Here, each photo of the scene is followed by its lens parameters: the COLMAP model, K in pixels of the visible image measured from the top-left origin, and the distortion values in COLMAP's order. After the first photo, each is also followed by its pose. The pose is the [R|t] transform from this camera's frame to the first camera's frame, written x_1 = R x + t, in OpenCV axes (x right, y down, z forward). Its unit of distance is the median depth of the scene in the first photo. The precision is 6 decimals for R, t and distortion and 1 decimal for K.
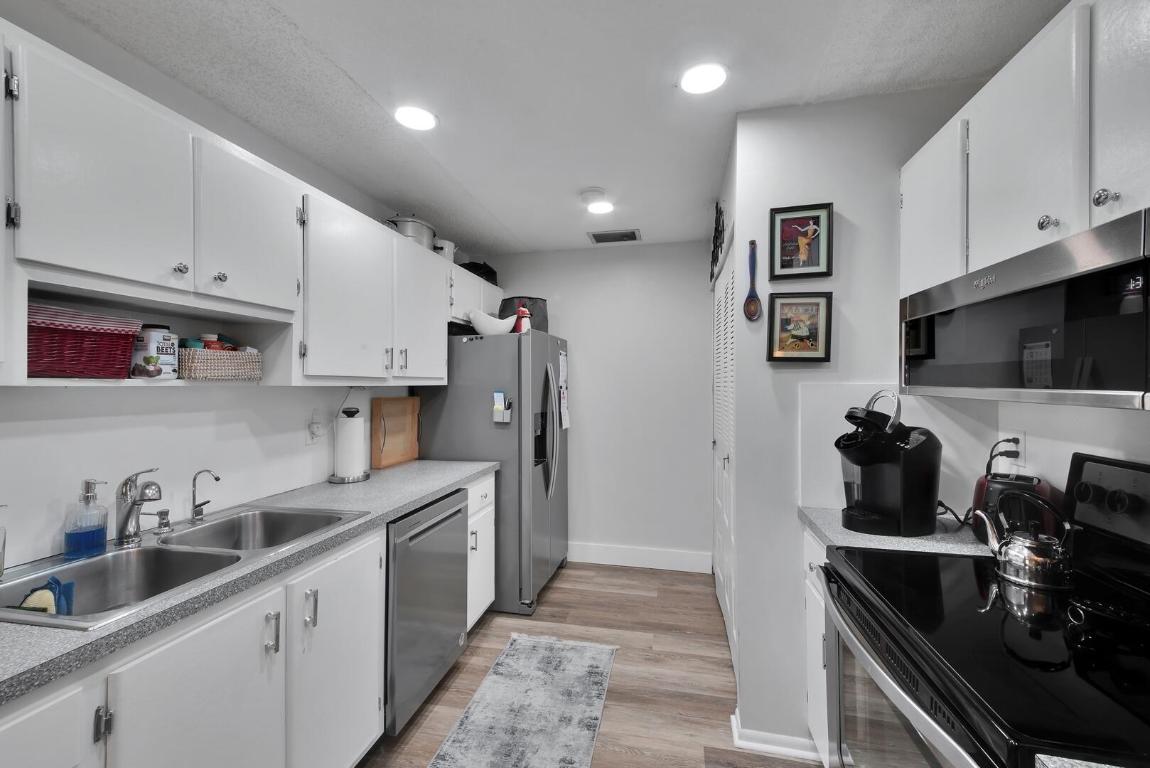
lens RADIAL K [[474.7, 0, 571.8], [0, 474.7, 384.1], [0, 0, 1]] dist [0.028487, -0.000708]
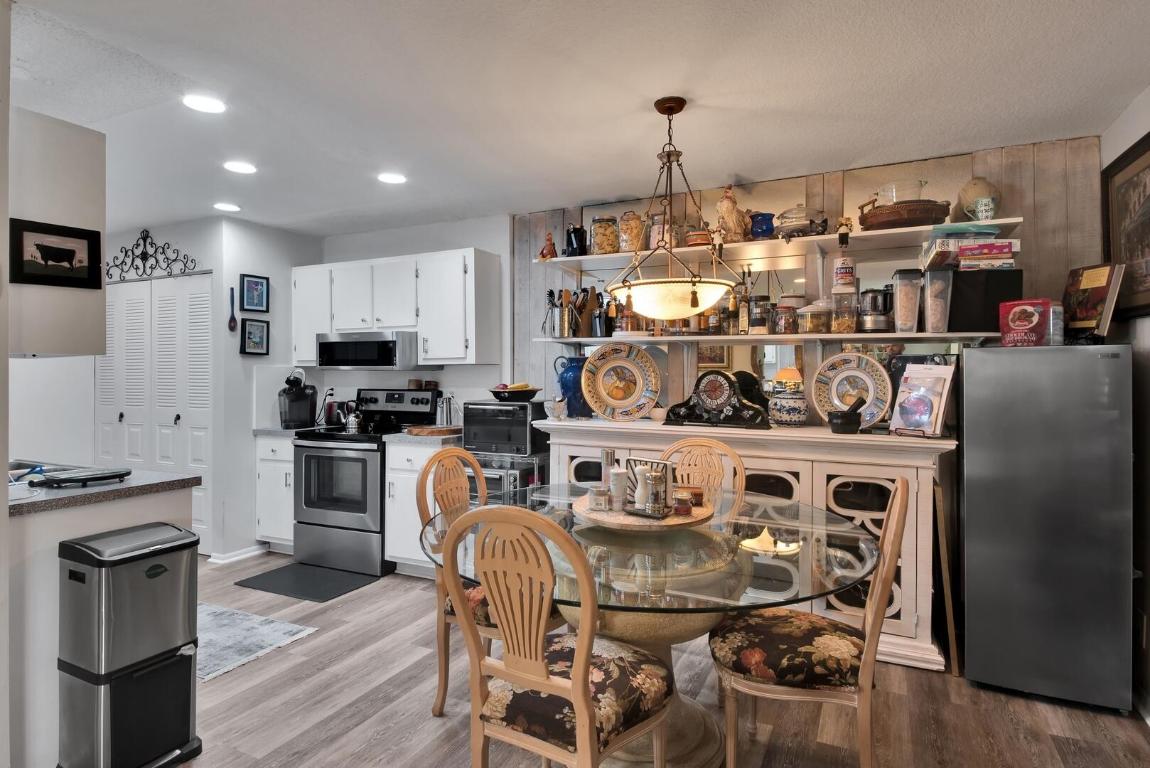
lens RADIAL K [[609.5, 0, 578.5], [0, 609.5, 373.6], [0, 0, 1]] dist [0.033533, -0.003038]
pose [[0.220429, 0.003322, 0.975397, -1.610538], [0.000260, 0.999994, -0.003464, 0.037519], [-0.975403, 0.001018, 0.220427, -0.804240]]
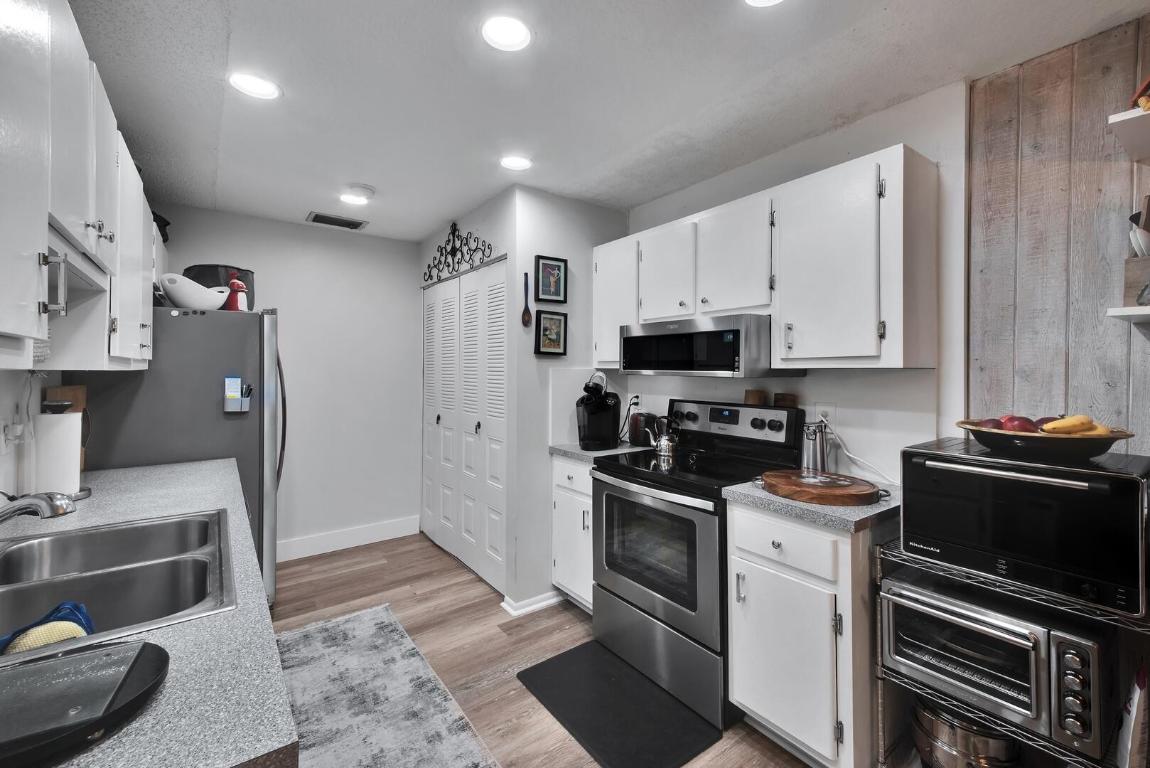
lens RADIAL K [[494.8, 0, 580.2], [0, 494.8, 368.8], [0, 0, 1]] dist [0.024483, -0.000387]
pose [[0.643802, 0.001747, 0.765190, -0.688477], [-0.003219, 0.999995, 0.000425, -0.002012], [-0.765185, -0.002737, 0.643805, -0.124913]]
